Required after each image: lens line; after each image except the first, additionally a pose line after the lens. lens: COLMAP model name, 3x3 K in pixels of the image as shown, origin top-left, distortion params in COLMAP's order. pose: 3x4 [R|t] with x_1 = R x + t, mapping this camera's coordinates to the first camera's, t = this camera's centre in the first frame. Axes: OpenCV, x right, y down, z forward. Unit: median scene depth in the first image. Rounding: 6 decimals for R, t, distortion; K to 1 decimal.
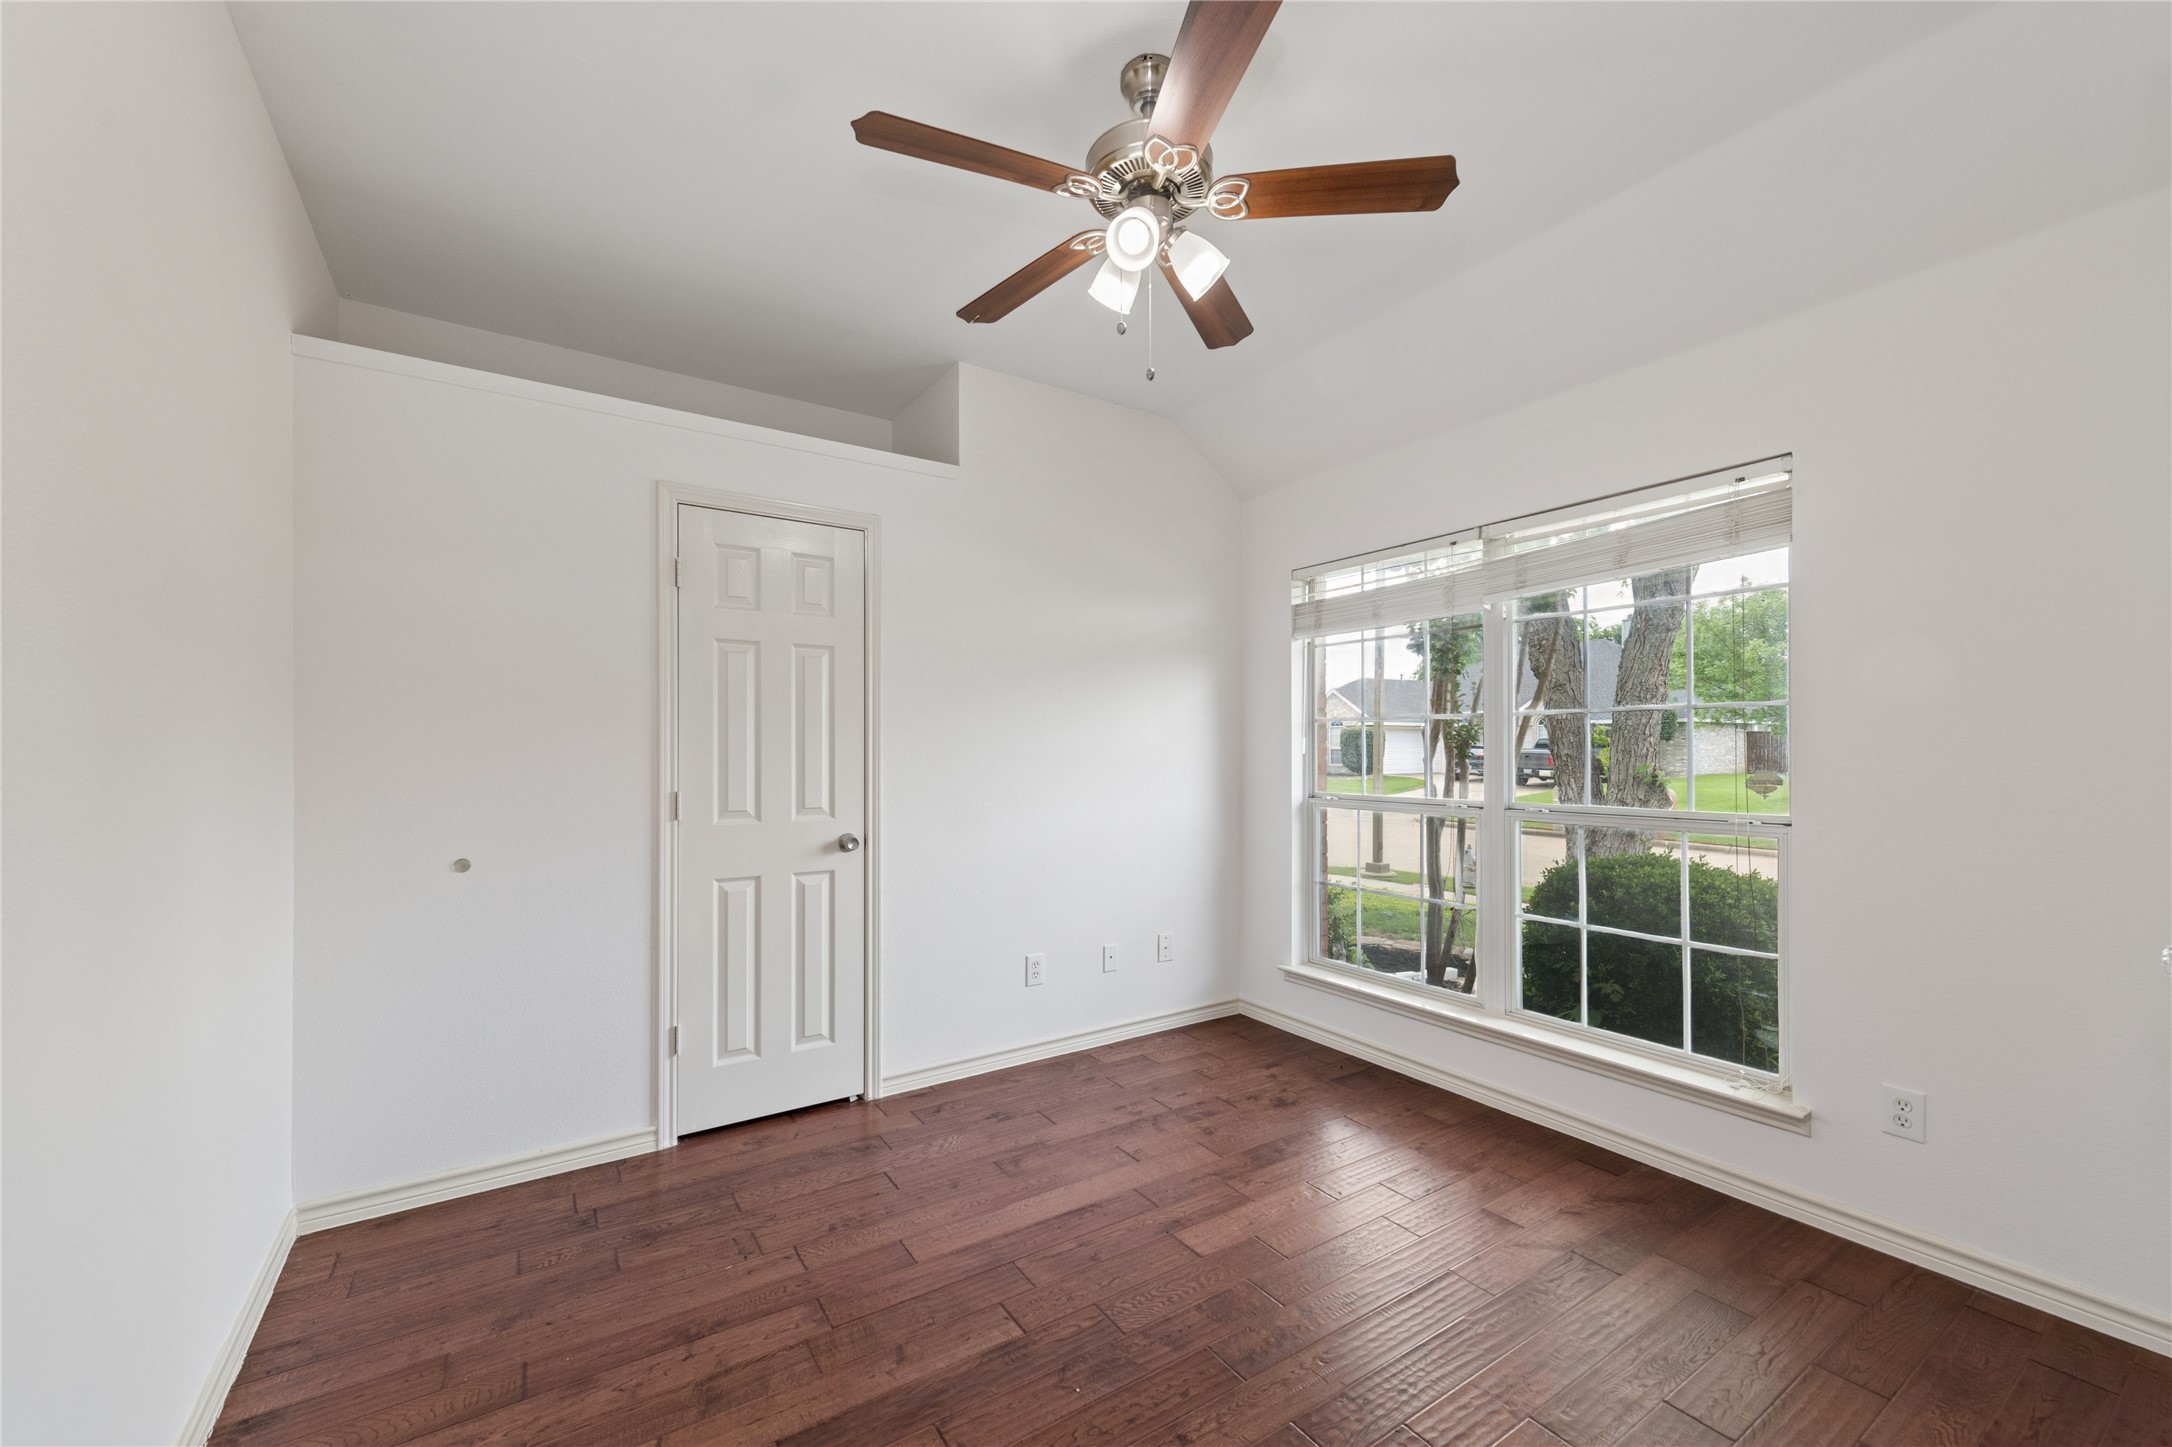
lens RADIAL K [[842.5, 0, 1086.0], [0, 842.5, 723.5], [0, 0, 1]] dist [0.000222, 0.000022]
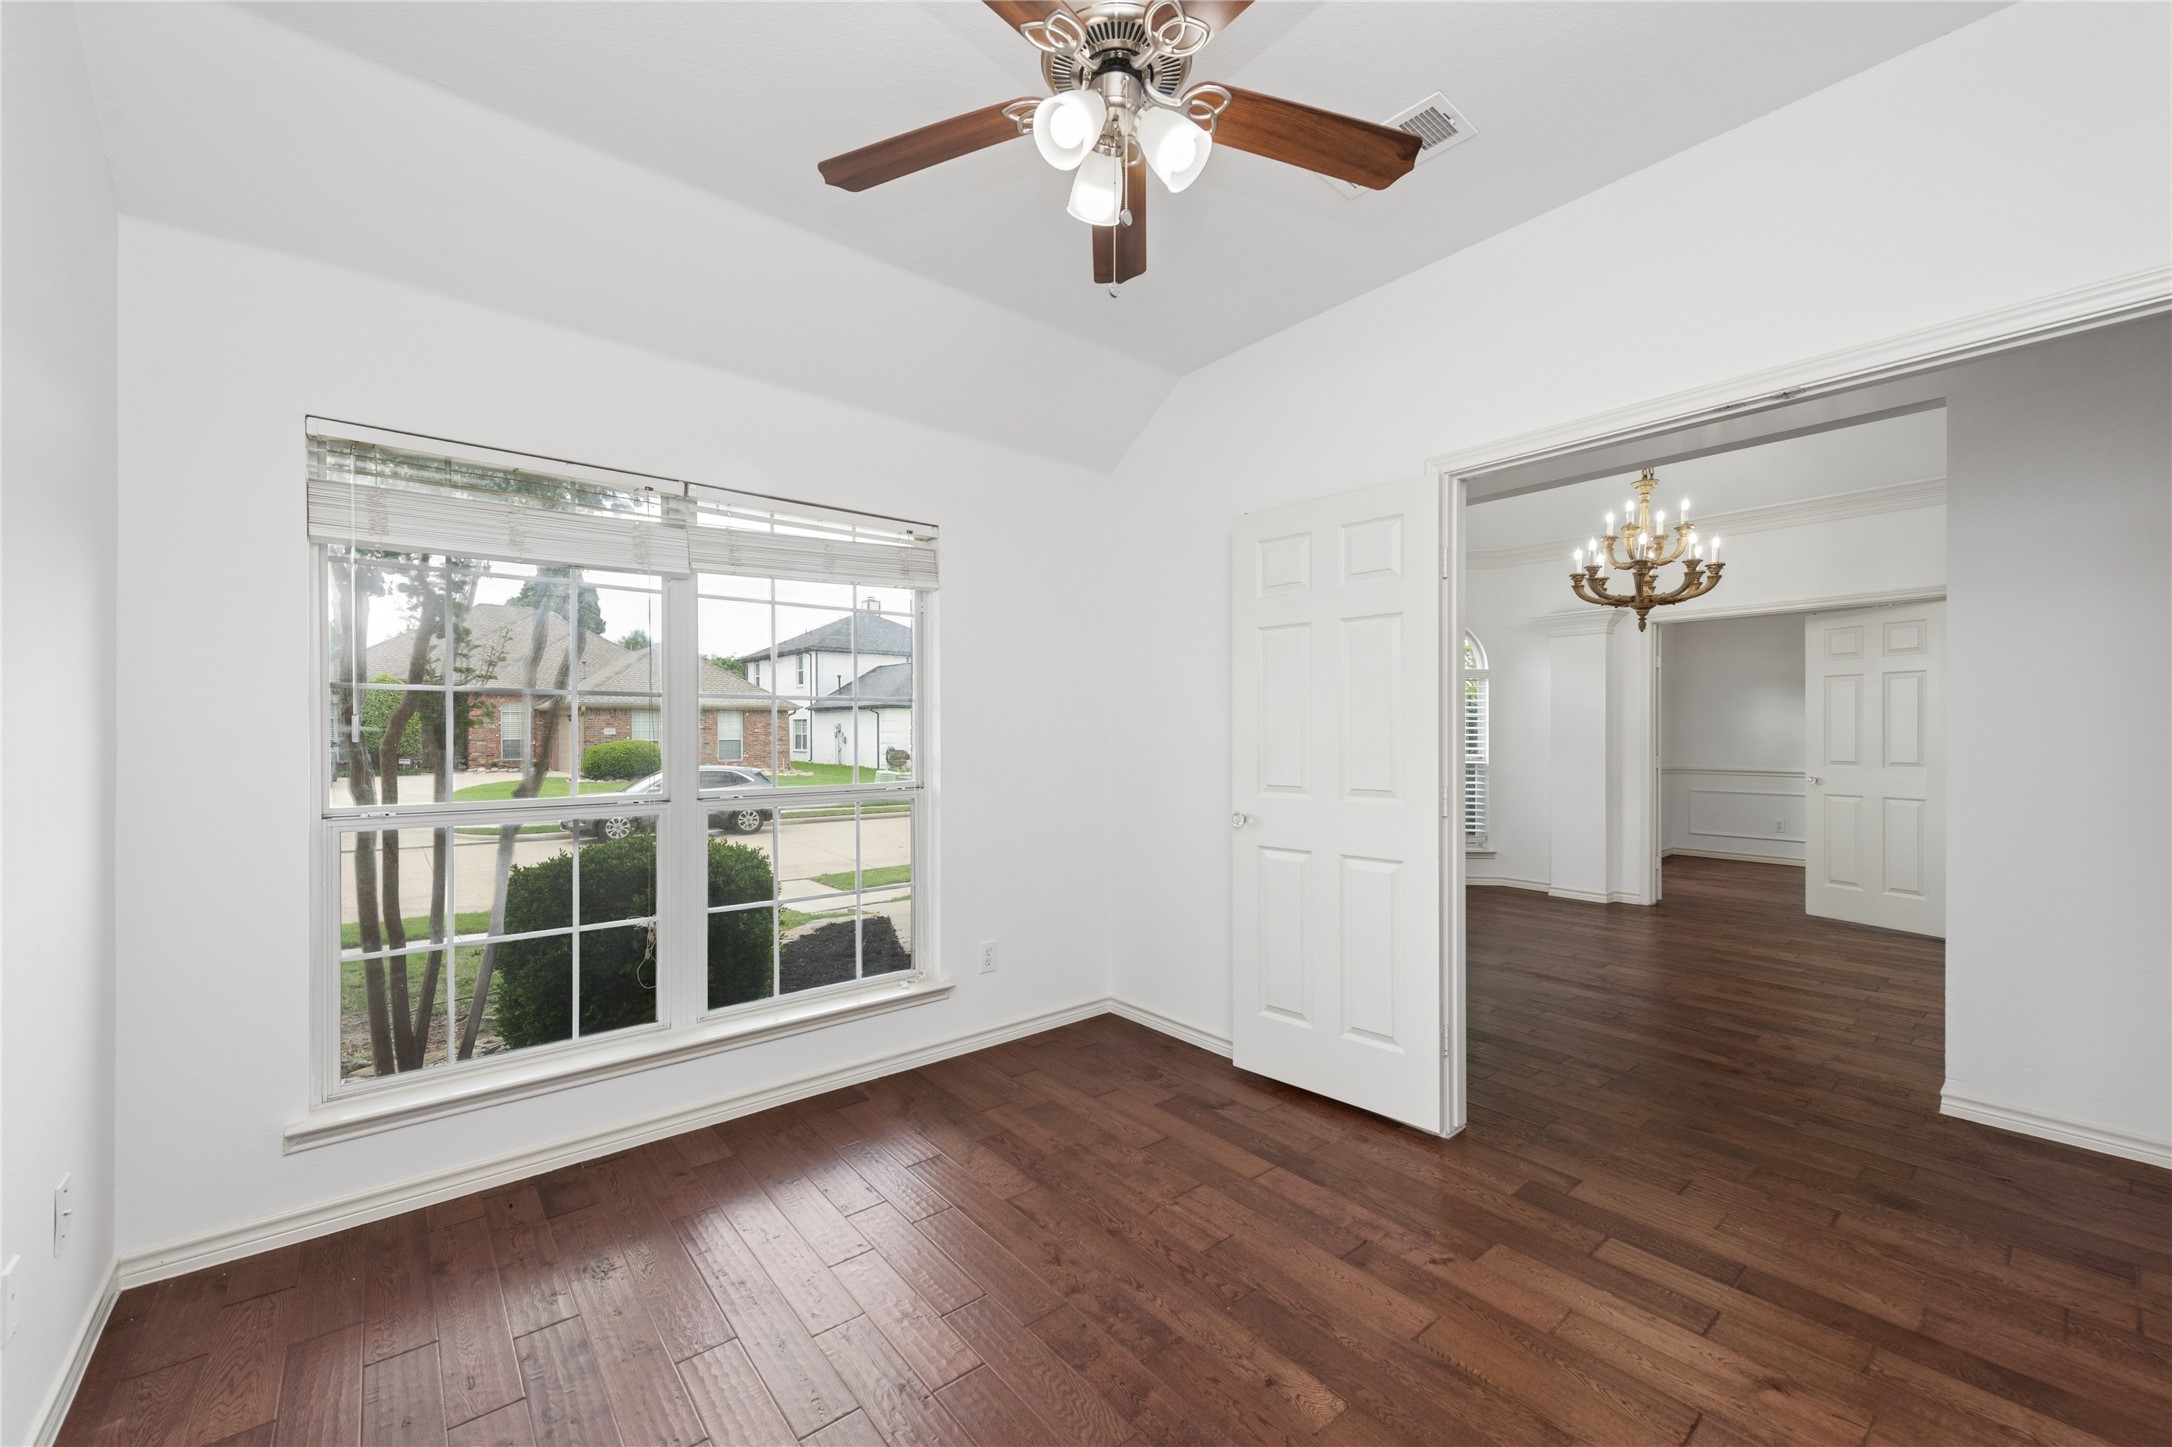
lens RADIAL K [[842.5, 0, 1086.0], [0, 842.5, 723.5], [0, 0, 1]] dist [0.000222, 0.000022]
pose [[-0.121228, 0.013166, 0.992537, -0.495411], [-0.032109, 0.999337, -0.017178, 0.024647], [-0.992105, -0.033952, -0.120724, 0.755040]]
